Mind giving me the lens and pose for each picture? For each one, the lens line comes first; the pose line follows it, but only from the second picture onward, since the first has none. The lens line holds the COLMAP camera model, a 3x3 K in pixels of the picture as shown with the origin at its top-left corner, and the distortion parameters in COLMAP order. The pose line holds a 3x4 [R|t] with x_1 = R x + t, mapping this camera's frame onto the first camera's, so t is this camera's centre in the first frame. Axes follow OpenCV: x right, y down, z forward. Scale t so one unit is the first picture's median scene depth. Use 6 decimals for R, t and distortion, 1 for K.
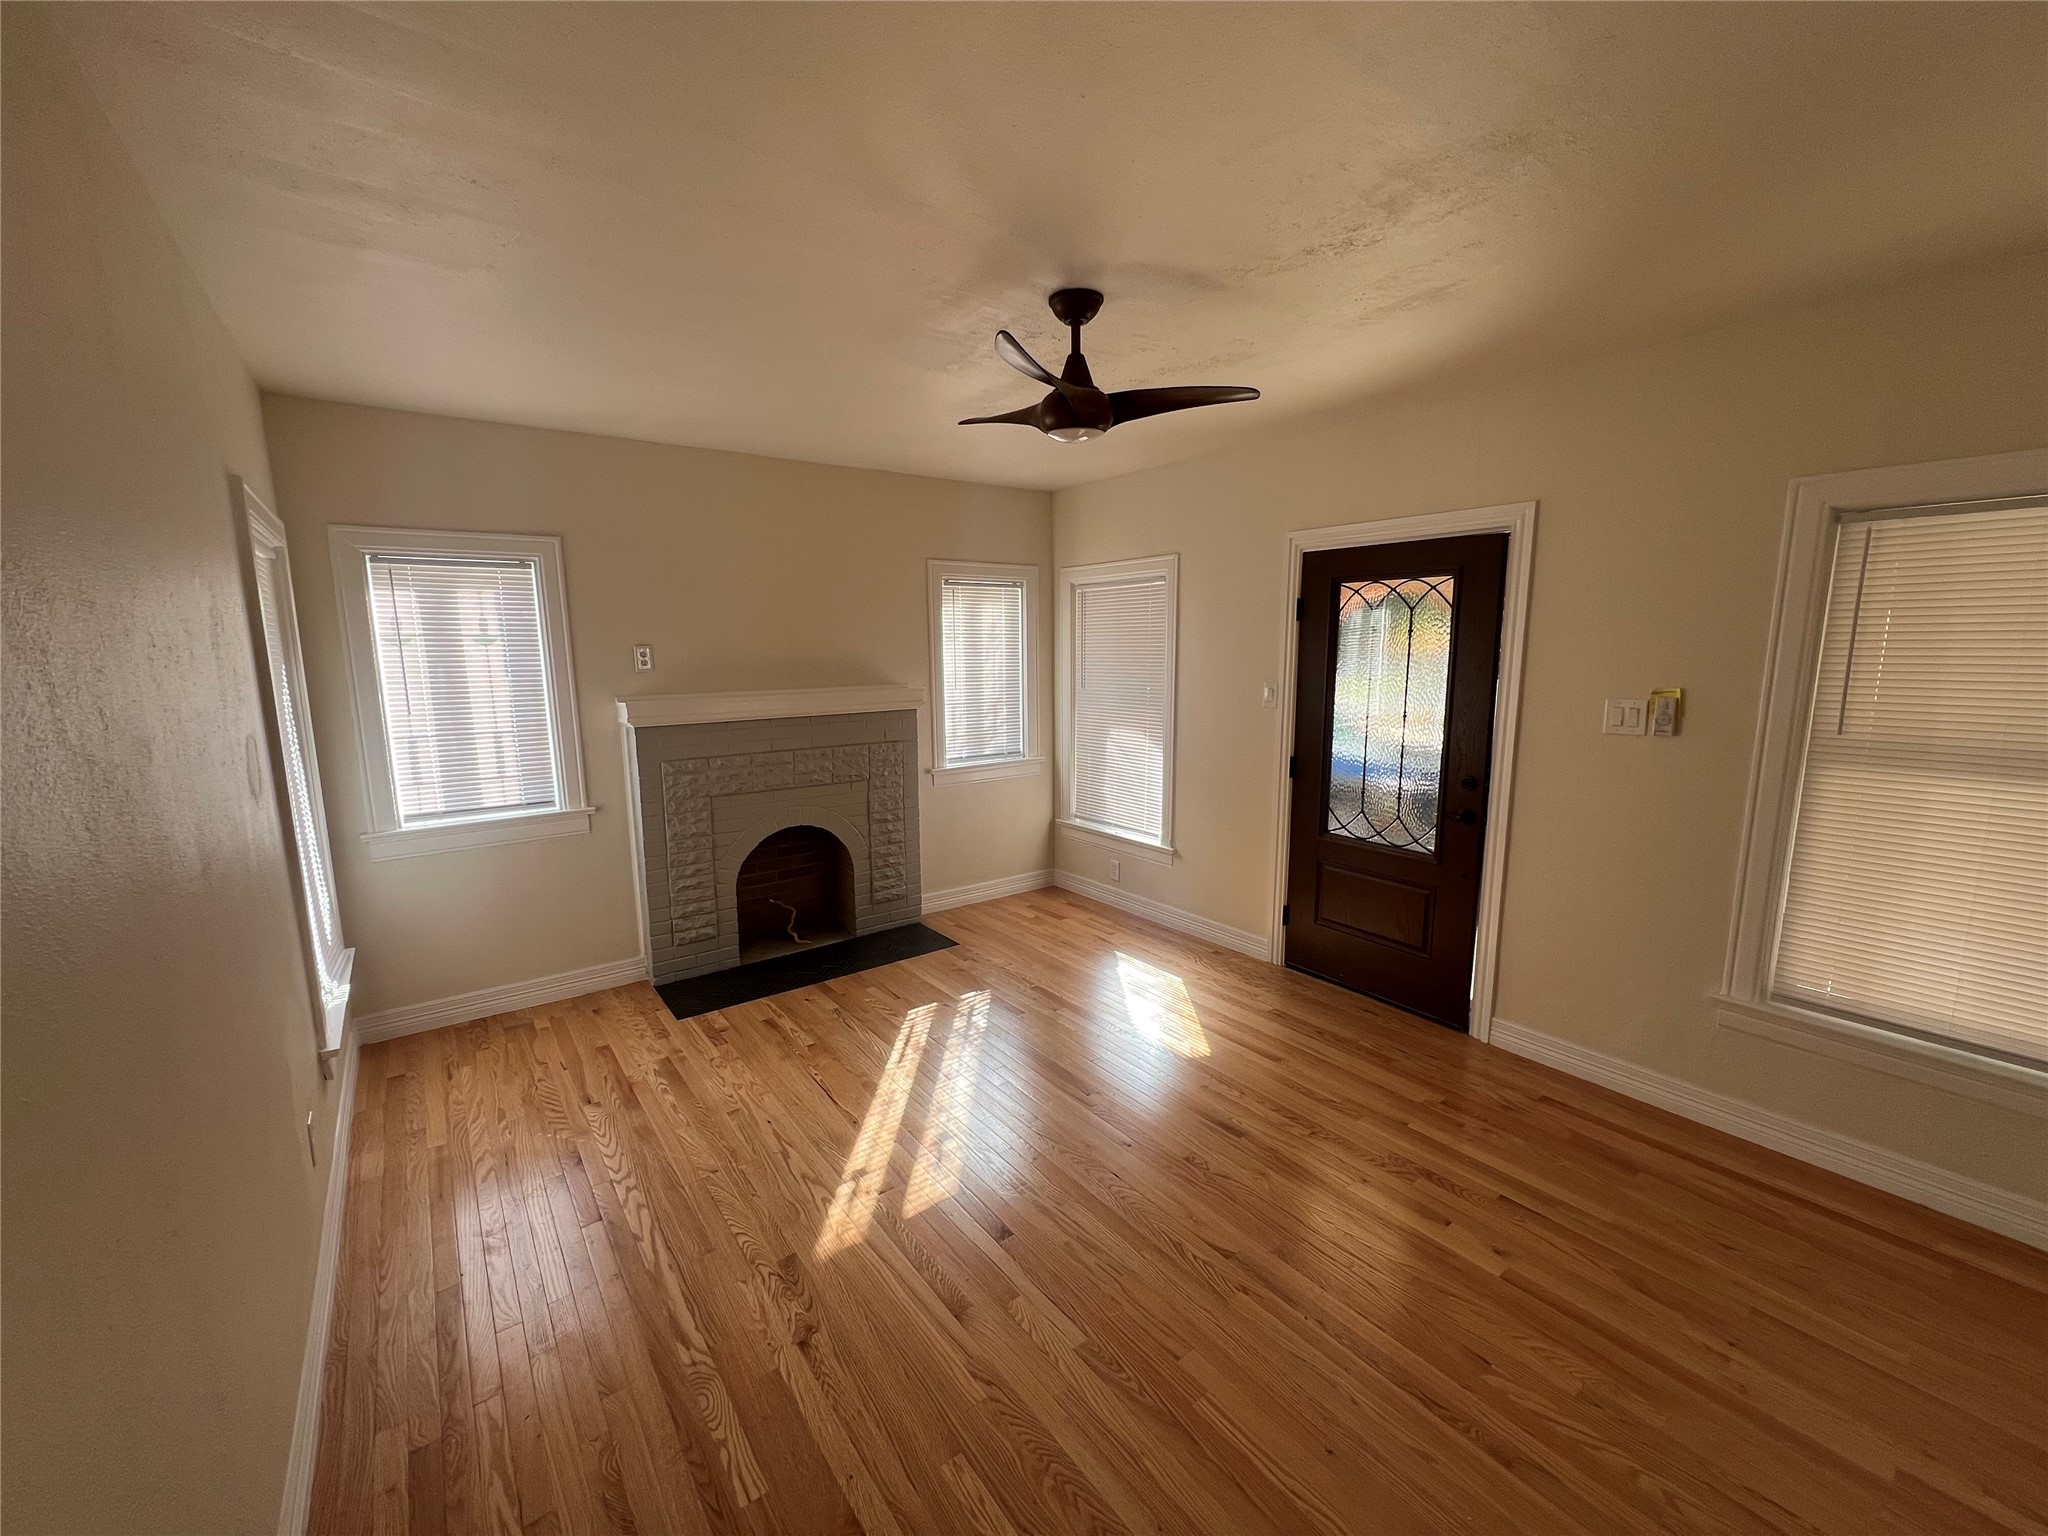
lens RADIAL K [[818.0, 0, 1022.9], [0, 818.0, 773.3], [0, 0, 1]] dist [-0.001330, 0.000061]
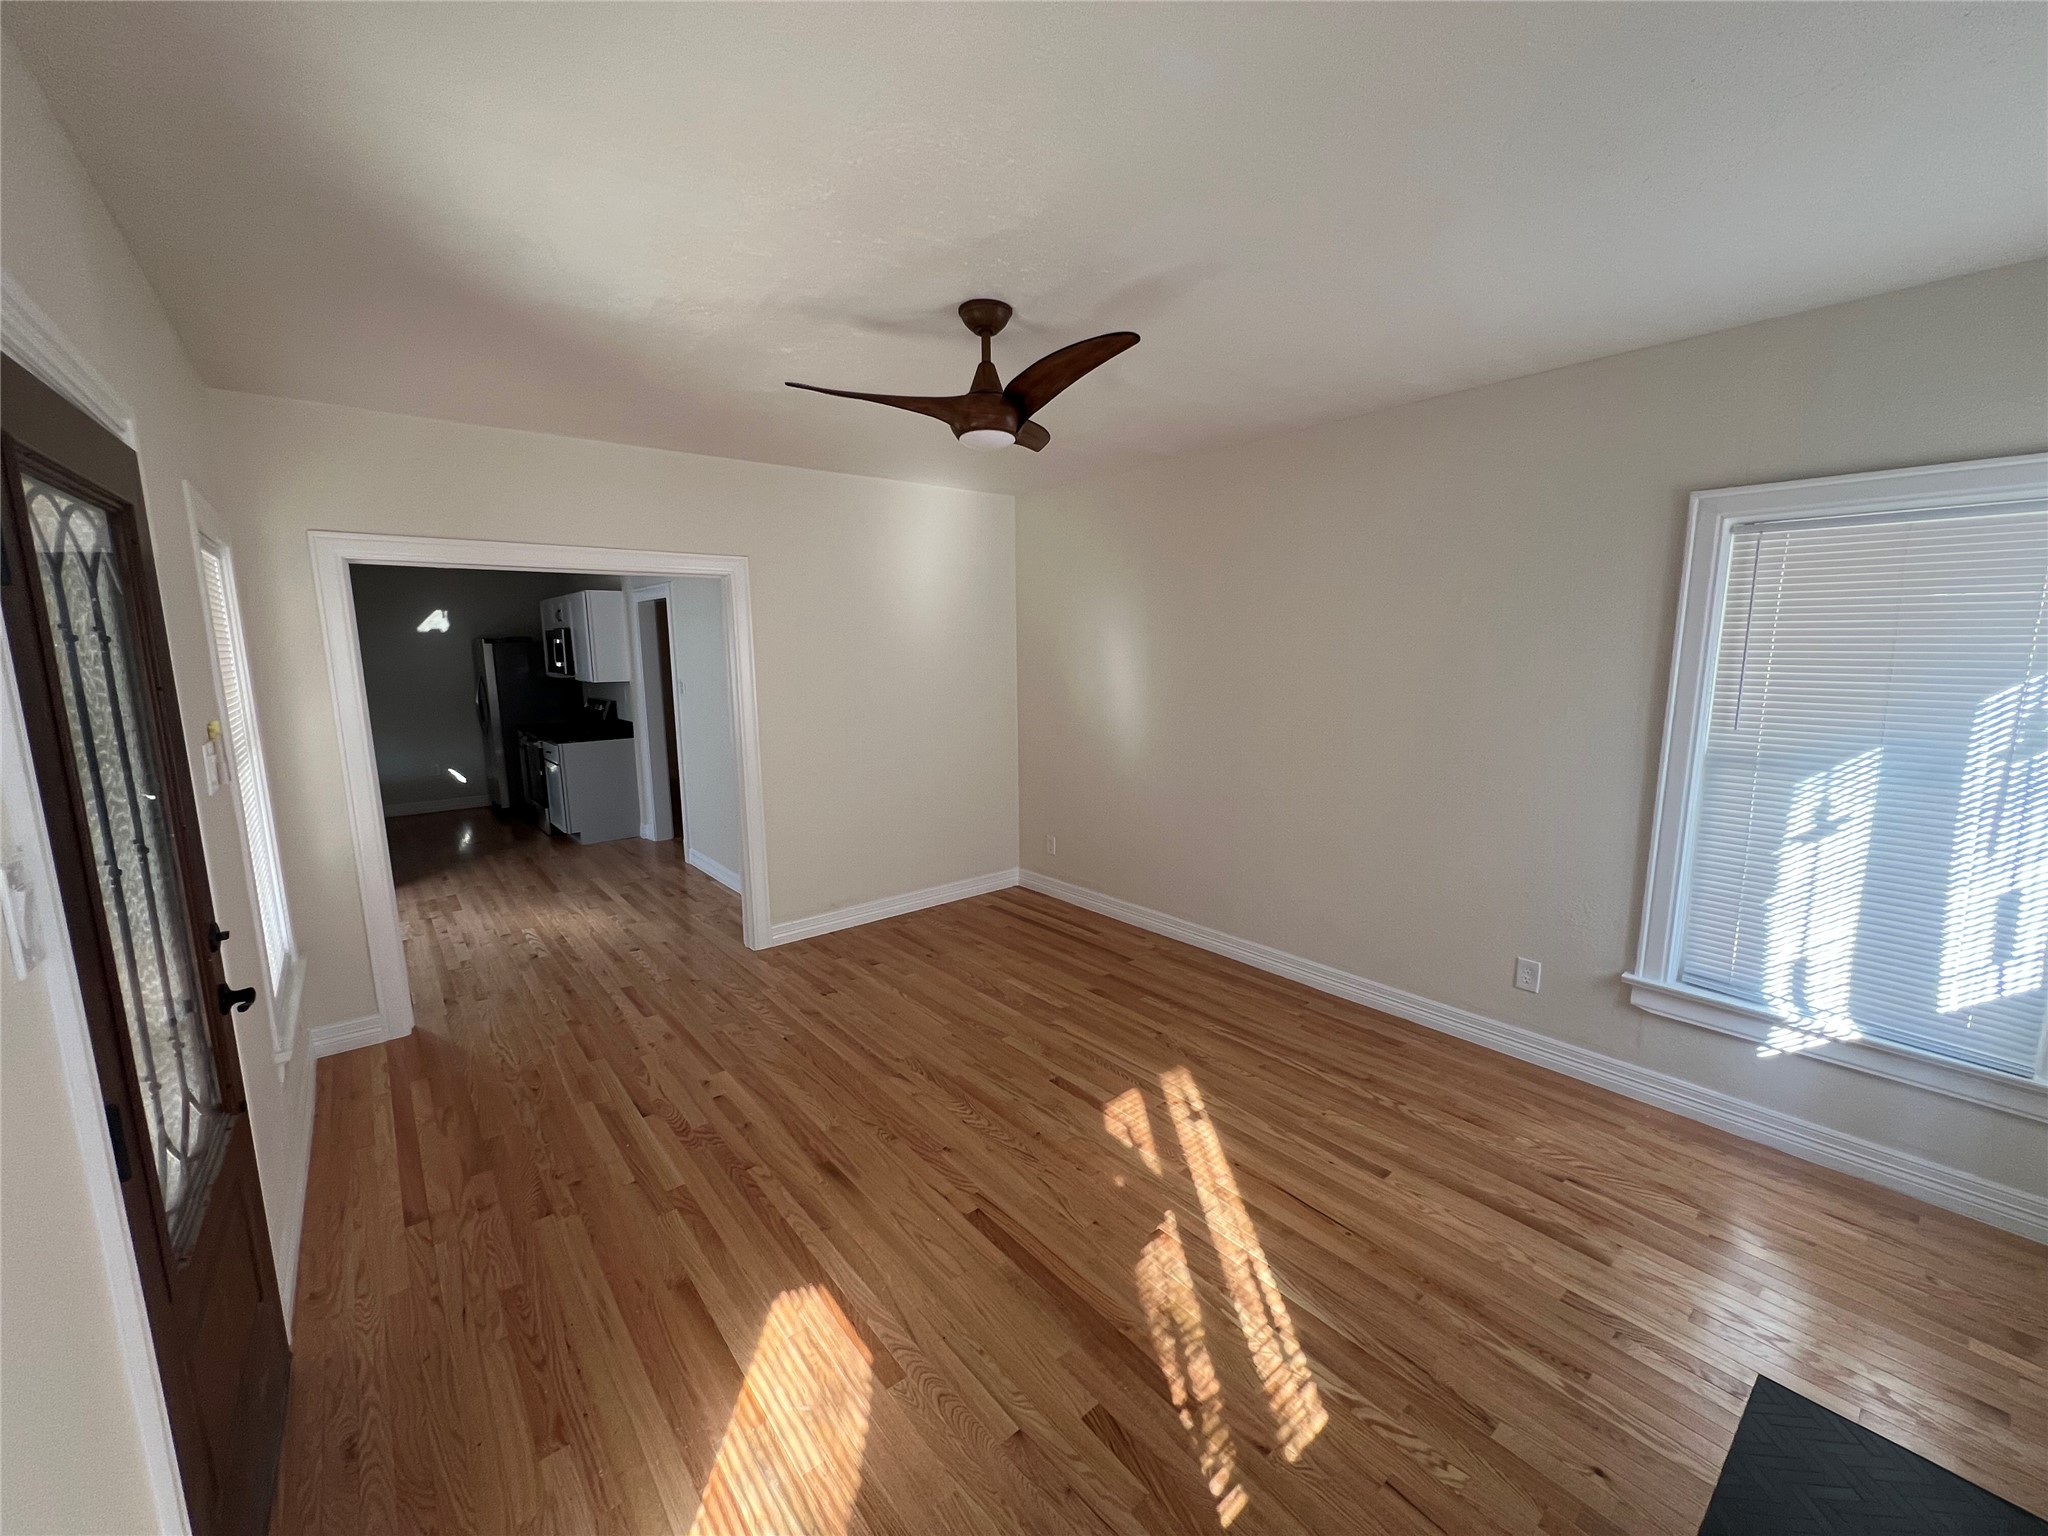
lens RADIAL K [[821.1, 0, 1028.7], [0, 821.1, 773.5], [0, 0, 1]] dist [-0.010364, 0.000248]
pose [[-0.998441, 0.026574, -0.049094, 0.062368], [0.009806, 0.949244, 0.314387, -0.281826], [0.054957, 0.313415, -0.948025, 1.733015]]
